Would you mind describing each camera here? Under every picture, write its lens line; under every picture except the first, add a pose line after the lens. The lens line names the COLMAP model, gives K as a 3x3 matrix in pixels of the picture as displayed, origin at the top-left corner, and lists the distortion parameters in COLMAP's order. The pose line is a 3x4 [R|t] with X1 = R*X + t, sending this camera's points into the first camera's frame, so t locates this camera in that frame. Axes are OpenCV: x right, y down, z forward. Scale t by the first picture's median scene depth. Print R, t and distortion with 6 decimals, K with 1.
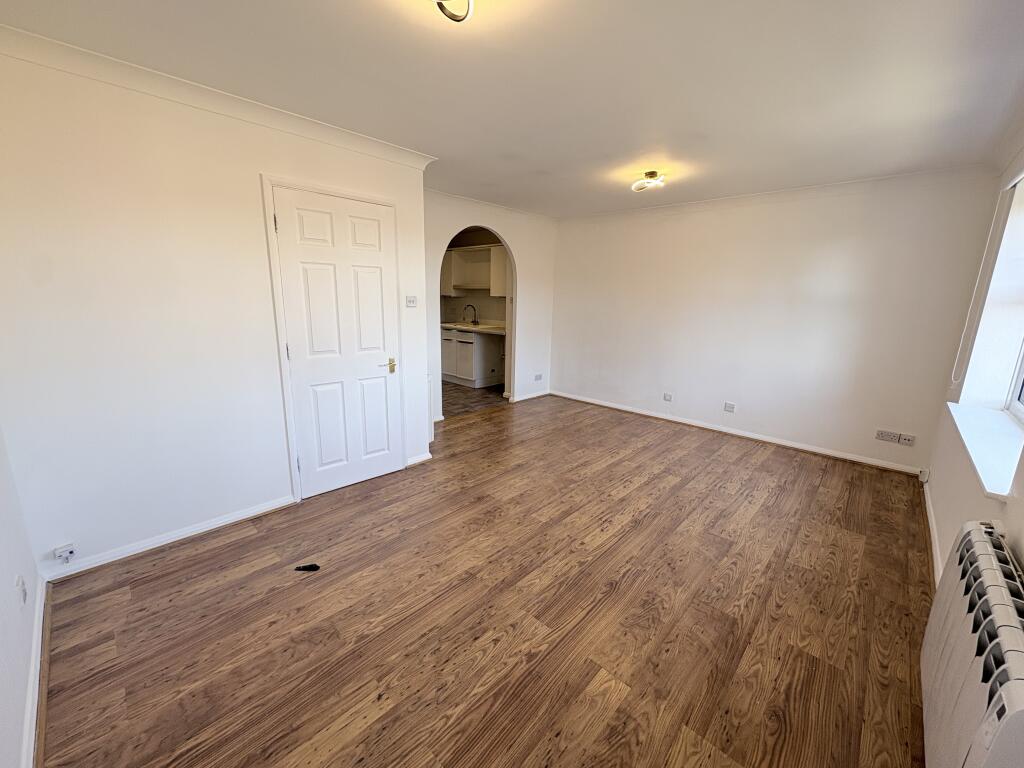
lens RADIAL K [[408.9, 0, 509.3], [0, 408.9, 382.7], [0, 0, 1]] dist [-0.001171, -0.000430]
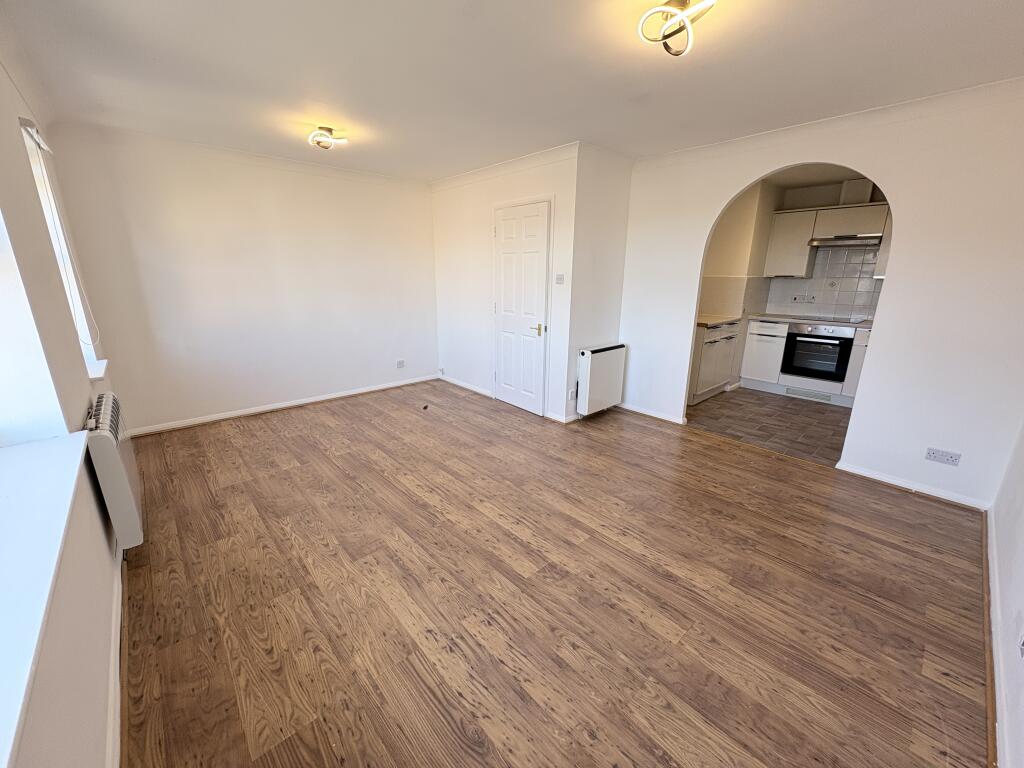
lens RADIAL K [[408.9, 0, 513.2], [0, 408.9, 383.9], [0, 0, 1]] dist [-0.001171, -0.000430]
pose [[-0.073778, 0.242797, -0.967268, 1.120142], [-0.218577, 0.942391, 0.253225, -0.213250], [0.973027, 0.230105, -0.016458, 1.117496]]
